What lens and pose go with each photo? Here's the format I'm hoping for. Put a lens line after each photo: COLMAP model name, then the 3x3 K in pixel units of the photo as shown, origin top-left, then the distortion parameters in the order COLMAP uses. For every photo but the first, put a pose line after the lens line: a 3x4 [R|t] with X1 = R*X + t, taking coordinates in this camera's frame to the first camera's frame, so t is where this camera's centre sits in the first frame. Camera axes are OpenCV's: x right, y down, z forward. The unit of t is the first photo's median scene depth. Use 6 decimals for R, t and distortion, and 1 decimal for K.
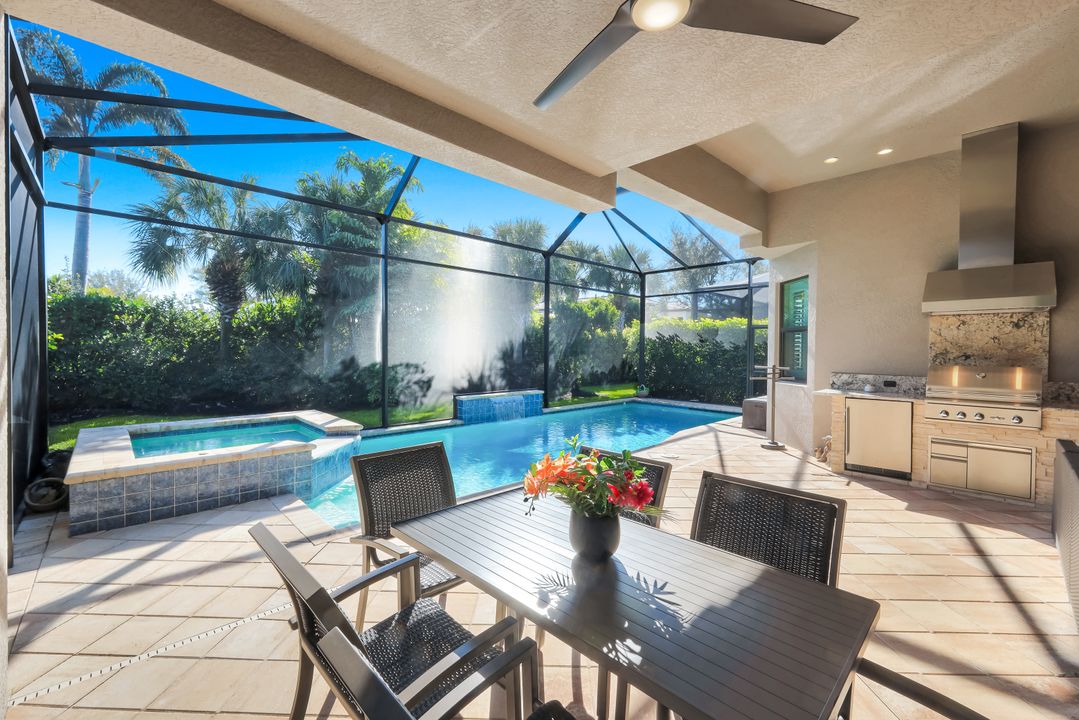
lens RADIAL K [[445.3, 0, 538.1], [0, 445.3, 356.3], [0, 0, 1]] dist [0.001529, 0.000673]
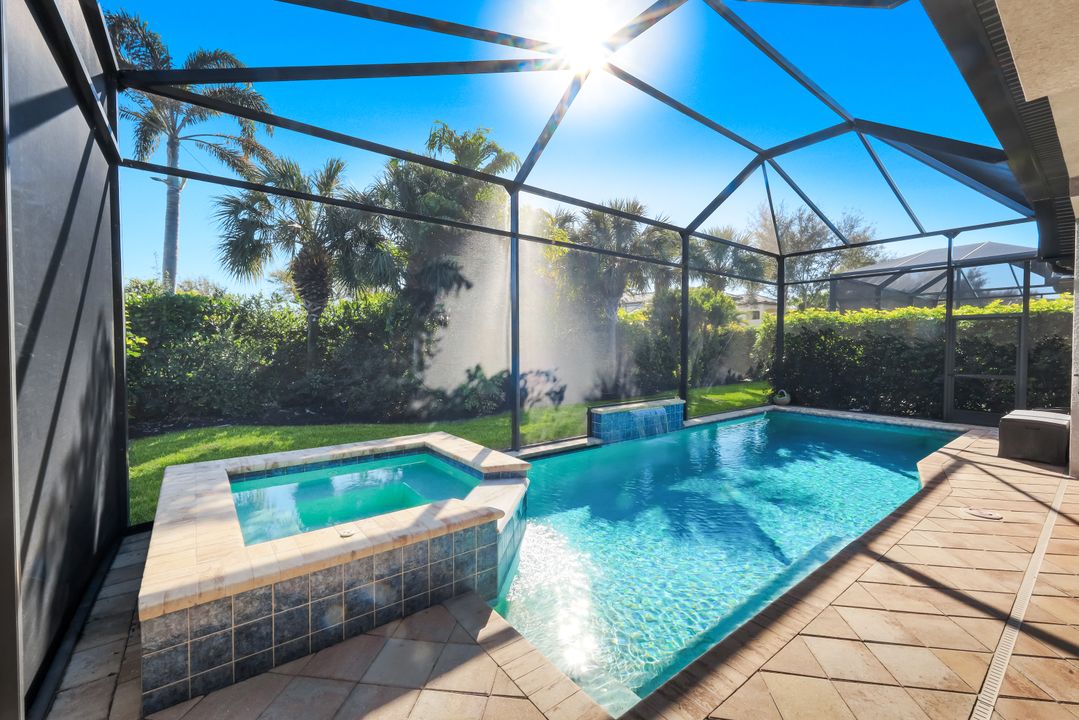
lens RADIAL K [[445.3, 0, 541.6], [0, 445.3, 357.1], [0, 0, 1]] dist [0.001529, 0.000673]
pose [[0.994111, -0.004319, -0.108283, -0.154325], [0.005256, 0.999951, 0.008365, -0.009760], [0.108241, -0.008885, 0.994085, 0.157370]]
